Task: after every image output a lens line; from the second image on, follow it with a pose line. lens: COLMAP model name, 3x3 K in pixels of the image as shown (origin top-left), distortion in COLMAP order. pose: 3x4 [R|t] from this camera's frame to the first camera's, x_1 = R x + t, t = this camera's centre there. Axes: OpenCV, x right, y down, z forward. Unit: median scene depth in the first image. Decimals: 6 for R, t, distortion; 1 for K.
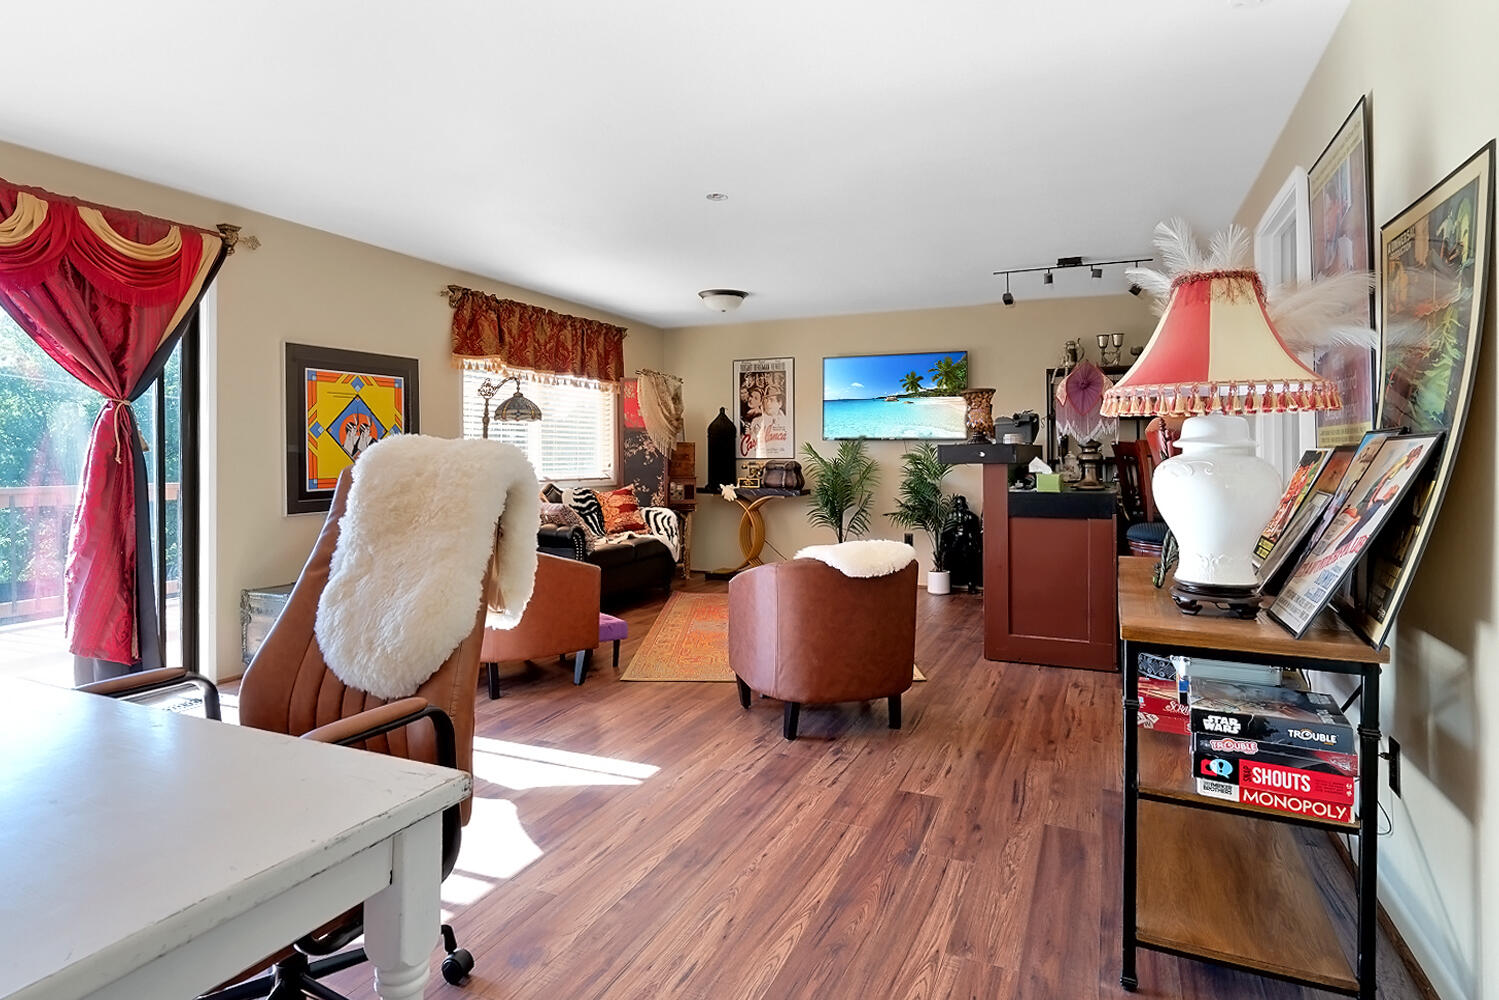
lens RADIAL K [[801.9, 0, 753.9], [0, 801.9, 480.1], [0, 0, 1]] dist [0.002165, 0.000277]
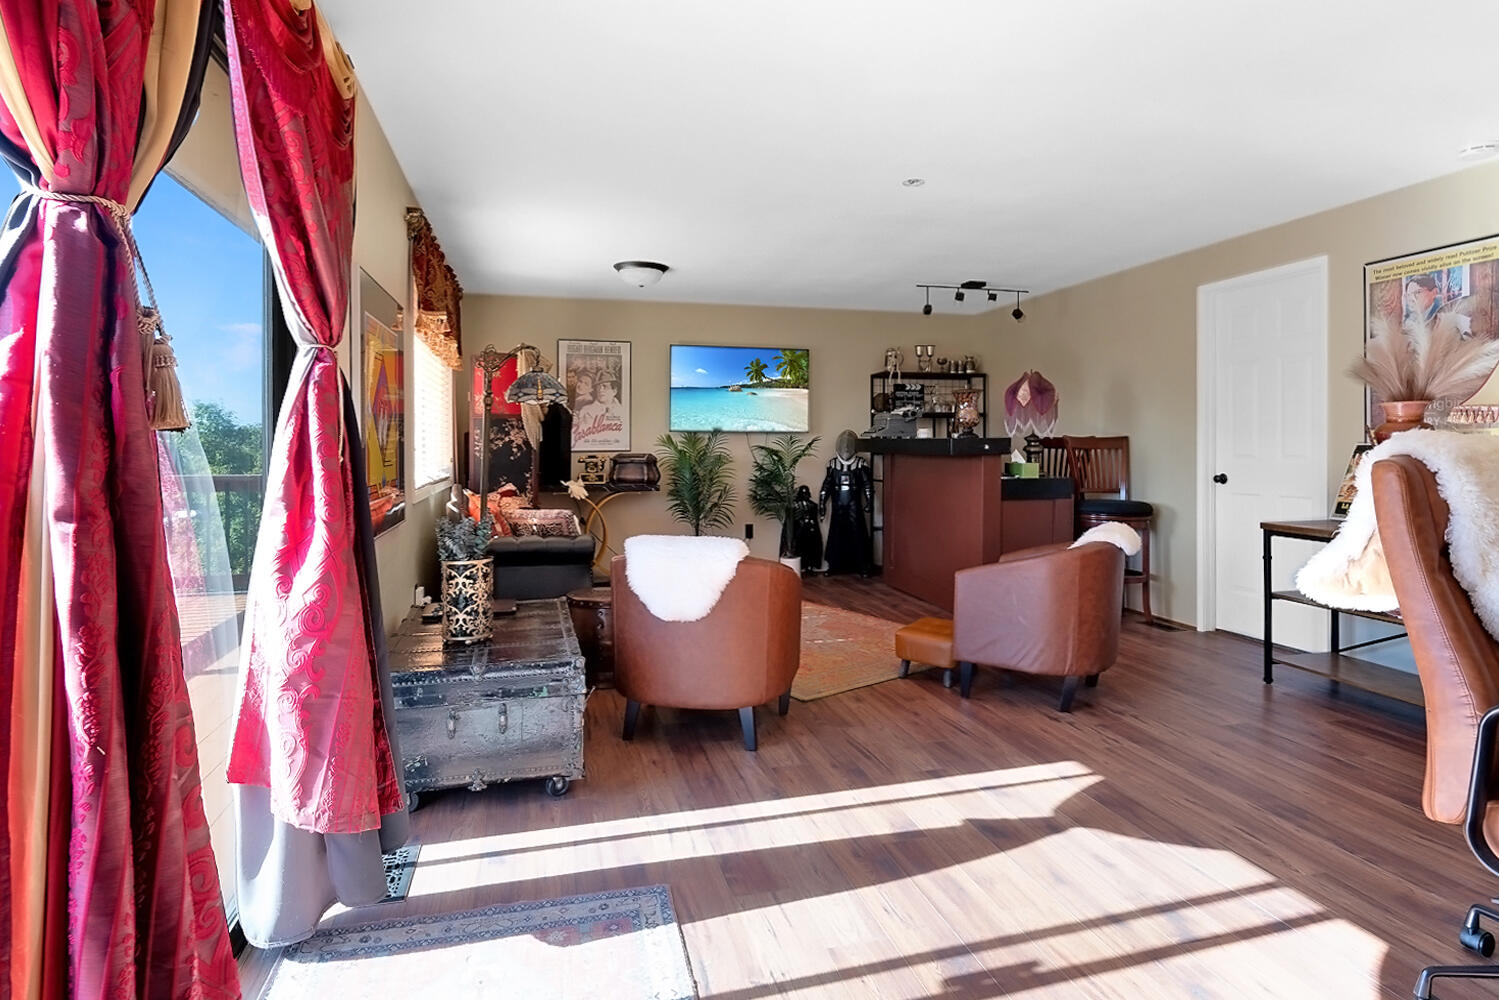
lens RADIAL K [[801.9, 0, 754.1], [0, 801.9, 490.2], [0, 0, 1]] dist [0.002165, 0.000277]
pose [[0.775815, -0.034356, 0.630025, -0.467111], [0.019672, 0.999348, 0.030272, -0.007744], [-0.630654, -0.011092, 0.775985, 0.213262]]
